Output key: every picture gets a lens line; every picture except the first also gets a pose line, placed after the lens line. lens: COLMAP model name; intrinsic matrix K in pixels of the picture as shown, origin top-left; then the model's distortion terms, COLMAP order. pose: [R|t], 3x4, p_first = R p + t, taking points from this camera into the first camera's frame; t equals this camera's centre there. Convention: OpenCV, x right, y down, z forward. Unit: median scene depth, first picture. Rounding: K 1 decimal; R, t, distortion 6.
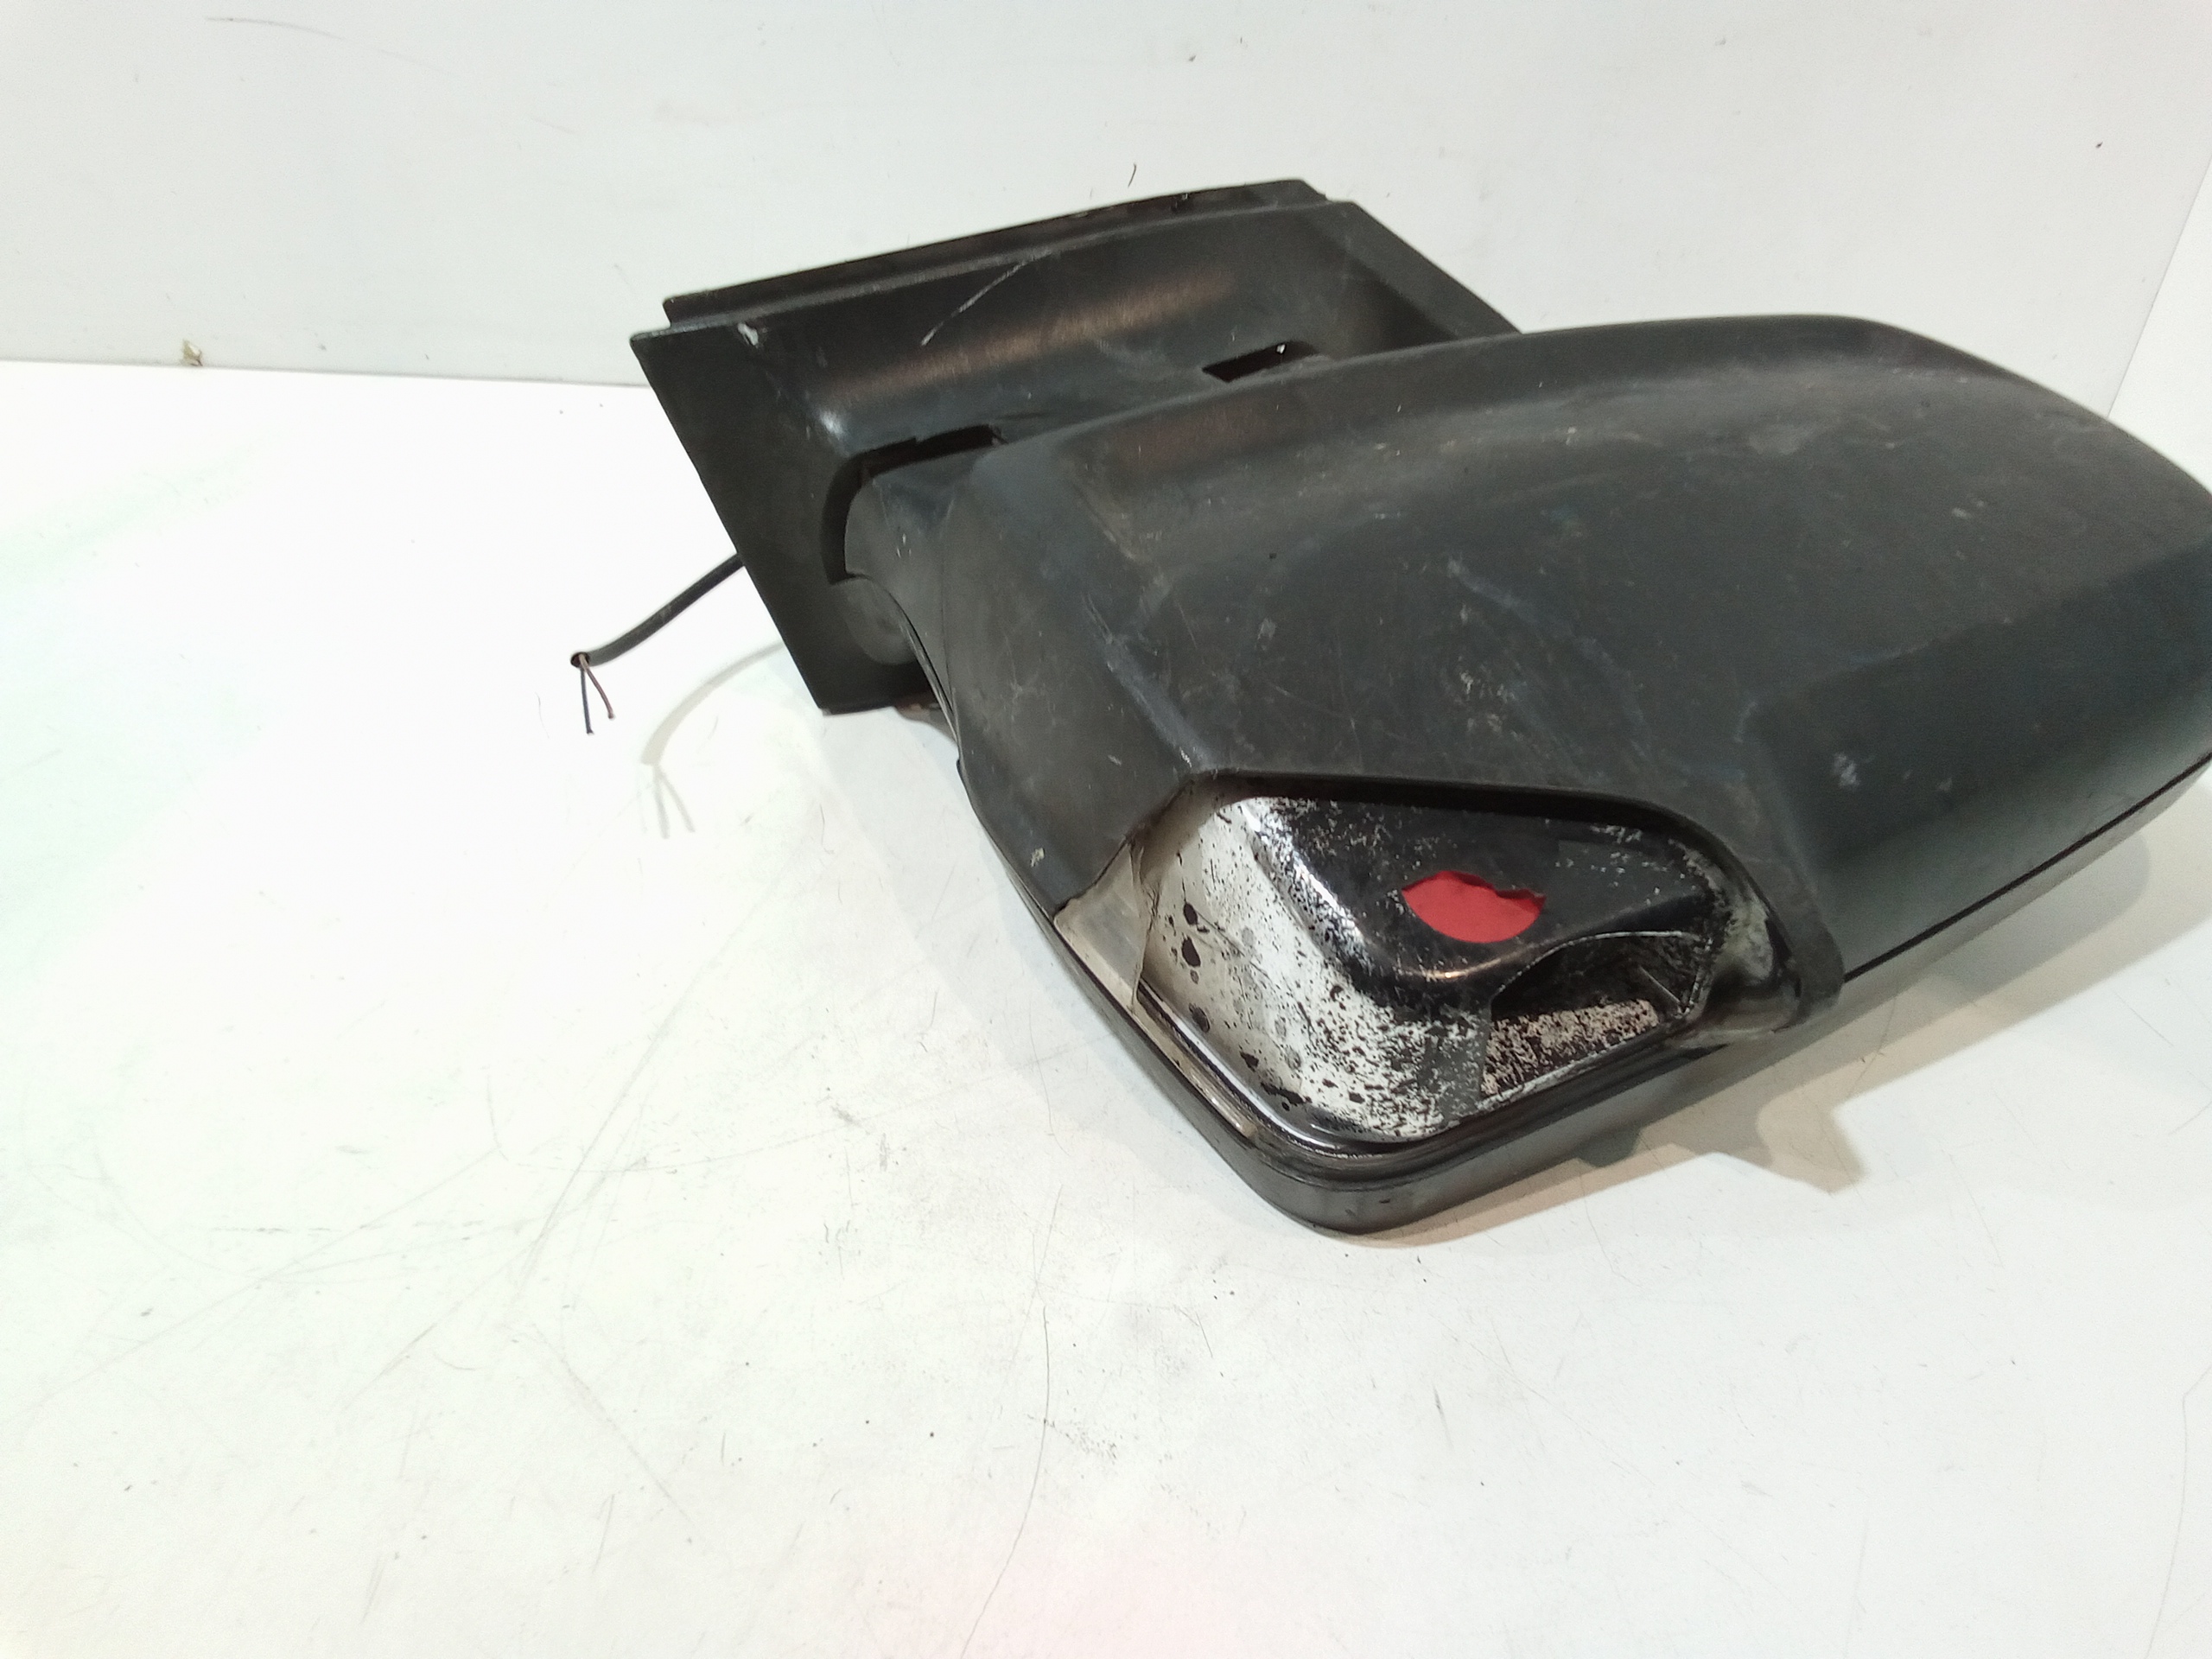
lens RADIAL K [[1528.1, 0, 1106.0], [0, 1528.1, 829.5], [0, 0, 1]] dist [0.067274, -0.082320]
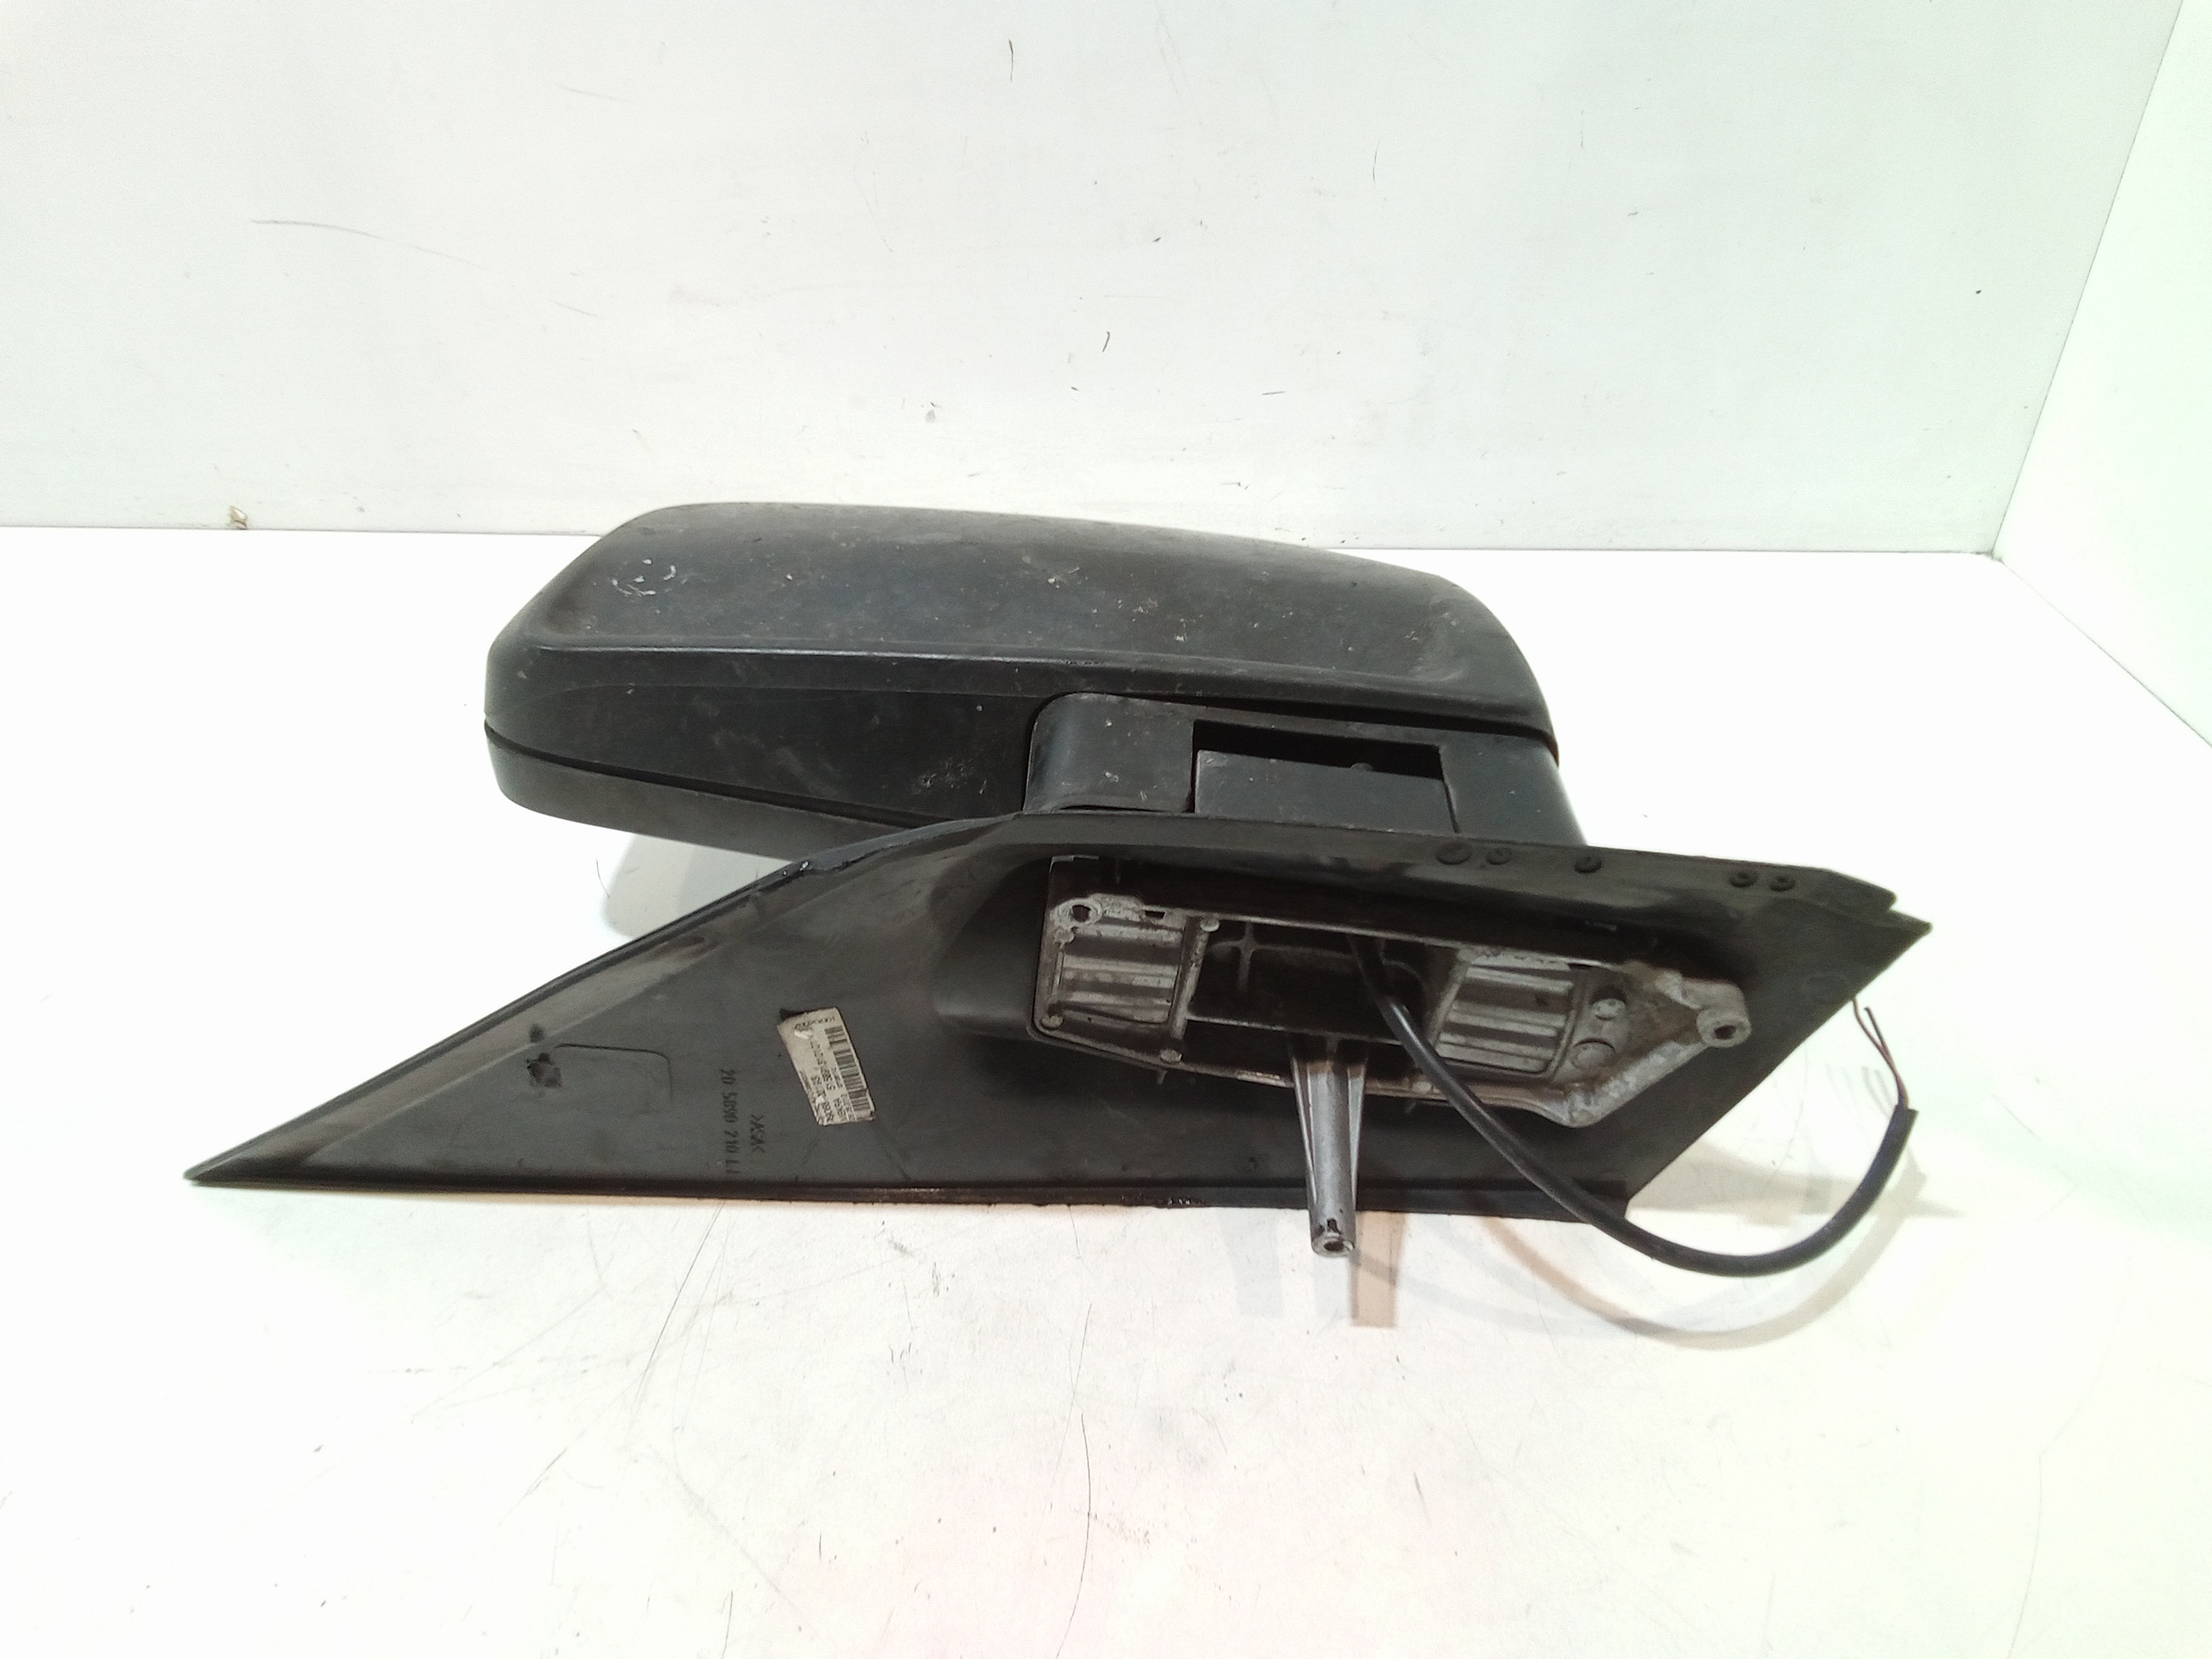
lens RADIAL K [[1525.8, 0, 1106.0], [0, 1525.8, 829.5], [0, 0, 1]] dist [0.058088, -0.069941]
pose [[0.999366, -0.032143, 0.015311, -0.023600], [0.032569, 0.999065, -0.028421, -0.094826], [-0.014384, 0.028901, 0.999479, -0.175389]]
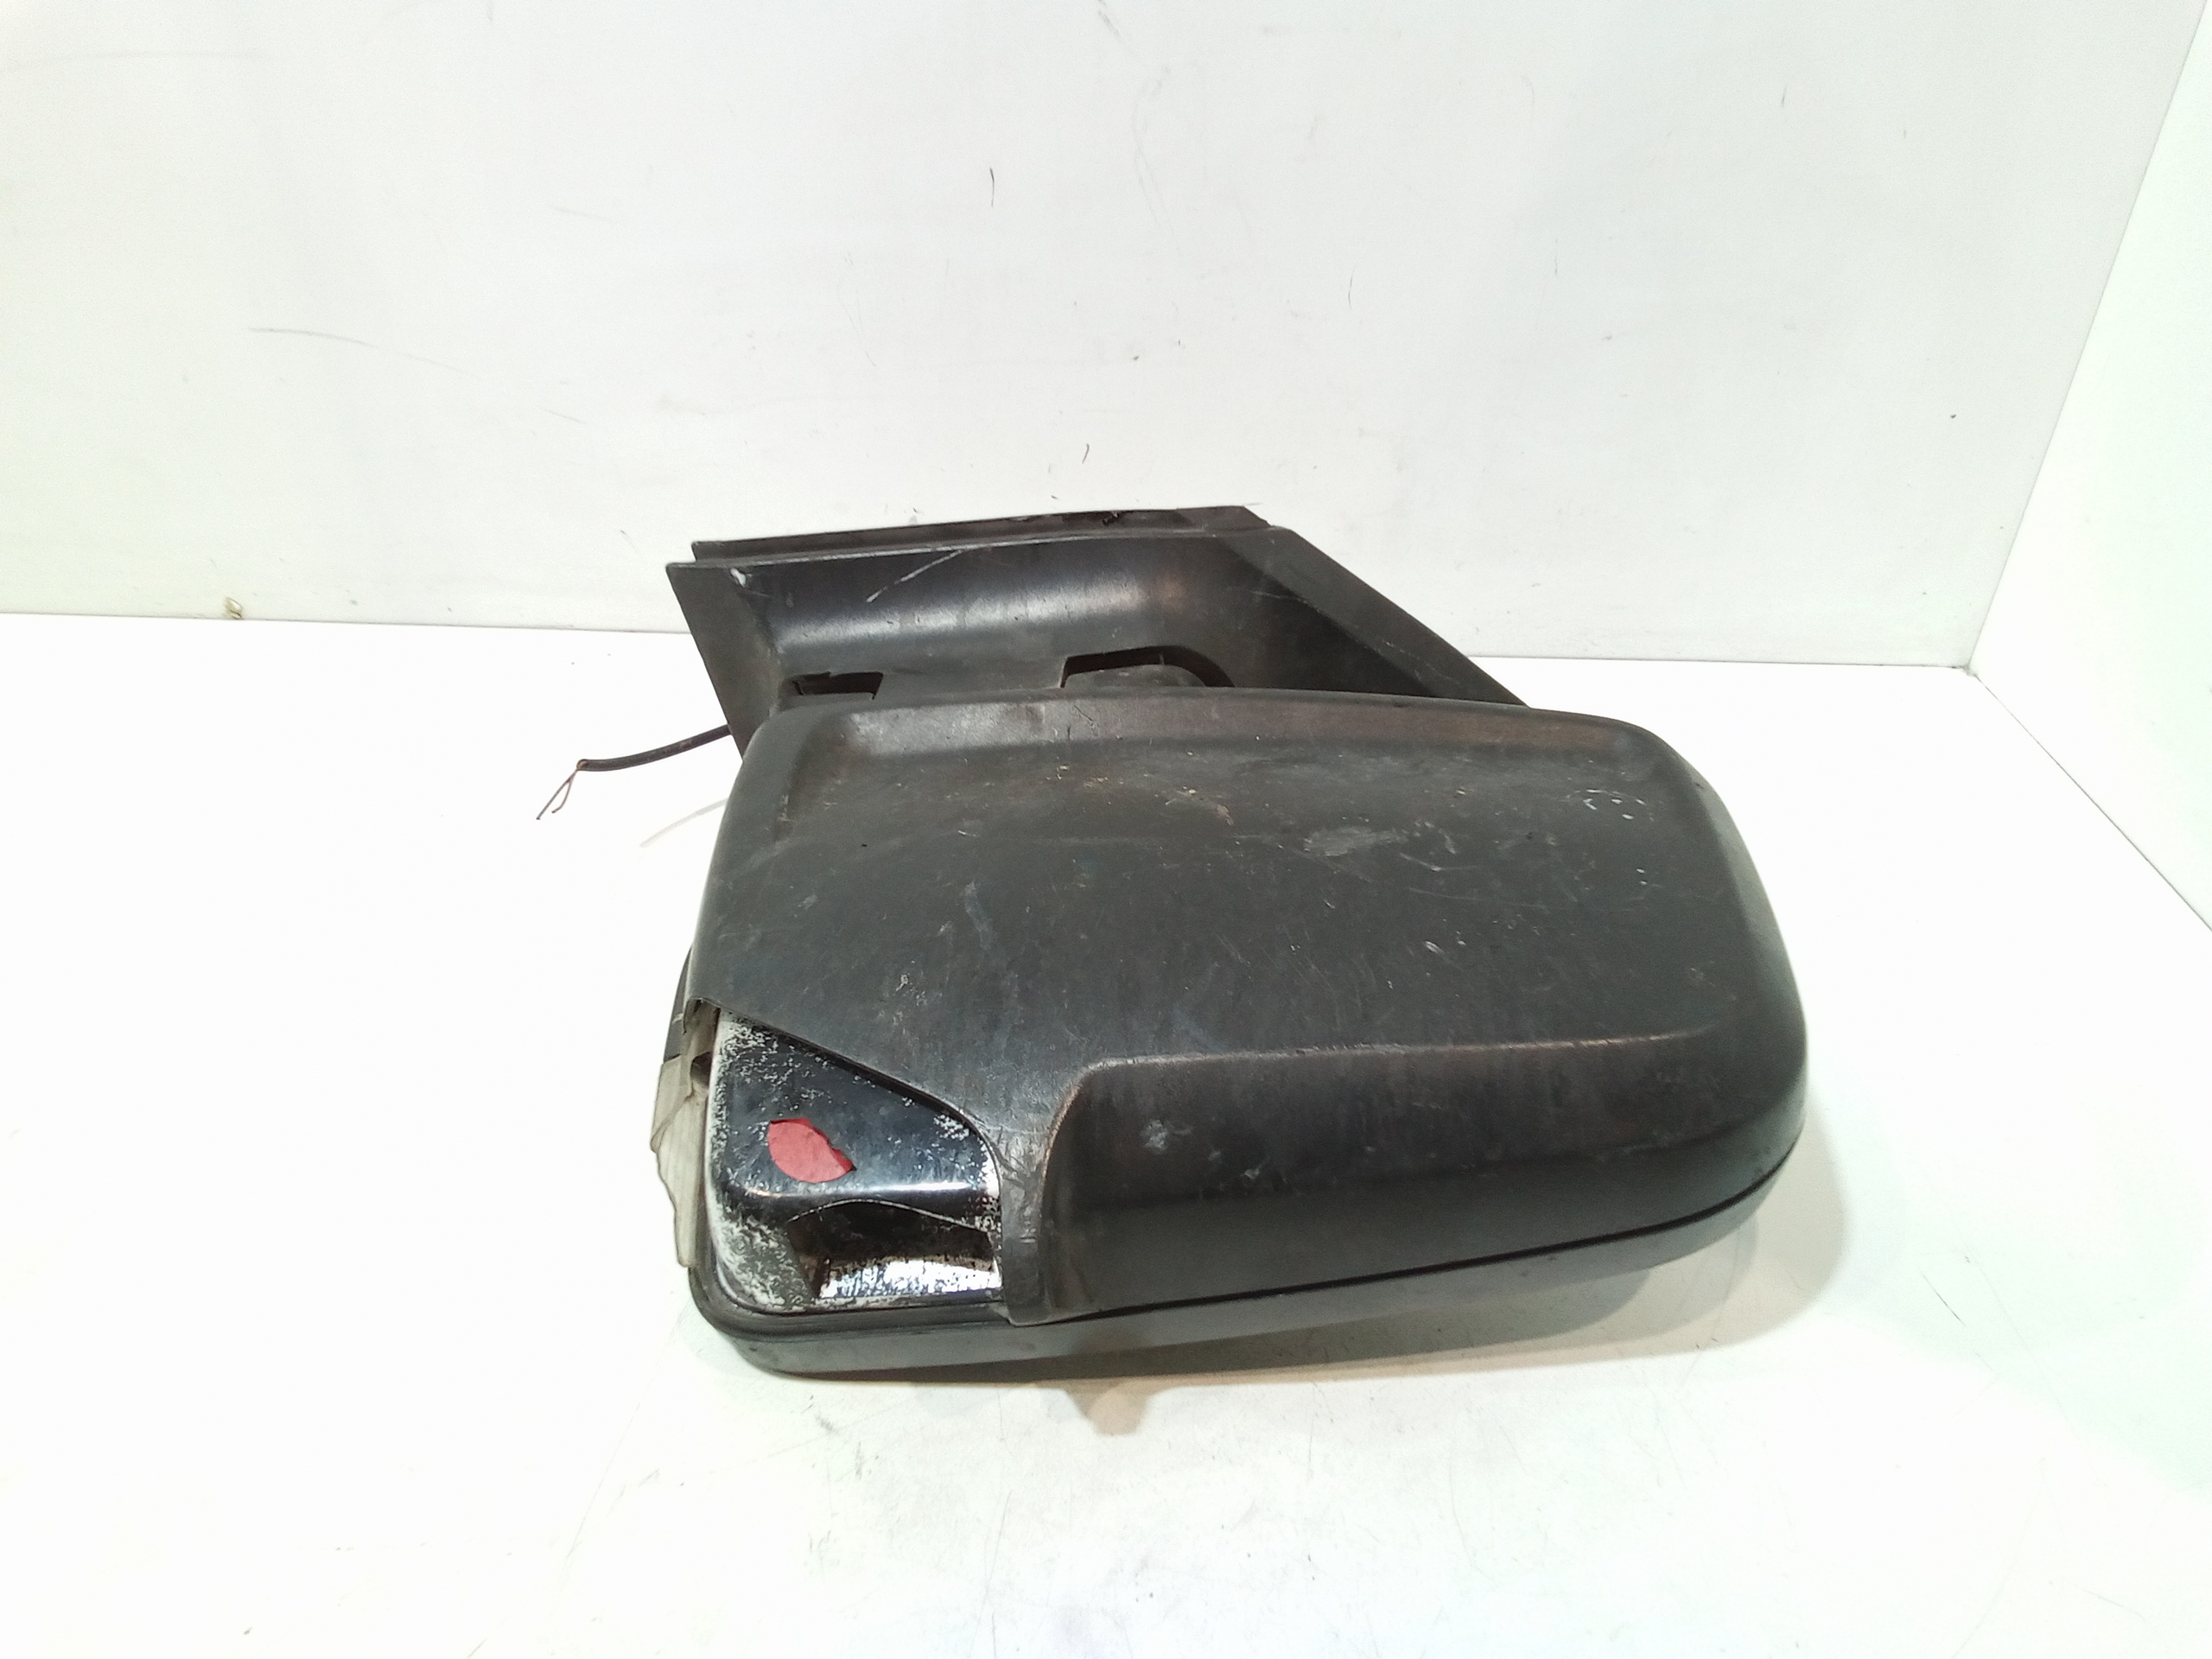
lens RADIAL K [[1525.8, 0, 1106.0], [0, 1525.8, 829.5], [0, 0, 1]] dist [0.058088, -0.069941]
pose [[0.999863, -0.016322, 0.002708, 0.050444], [0.016411, 0.999178, -0.037066, -0.232939], [-0.002101, 0.037105, 0.999309, -0.203332]]
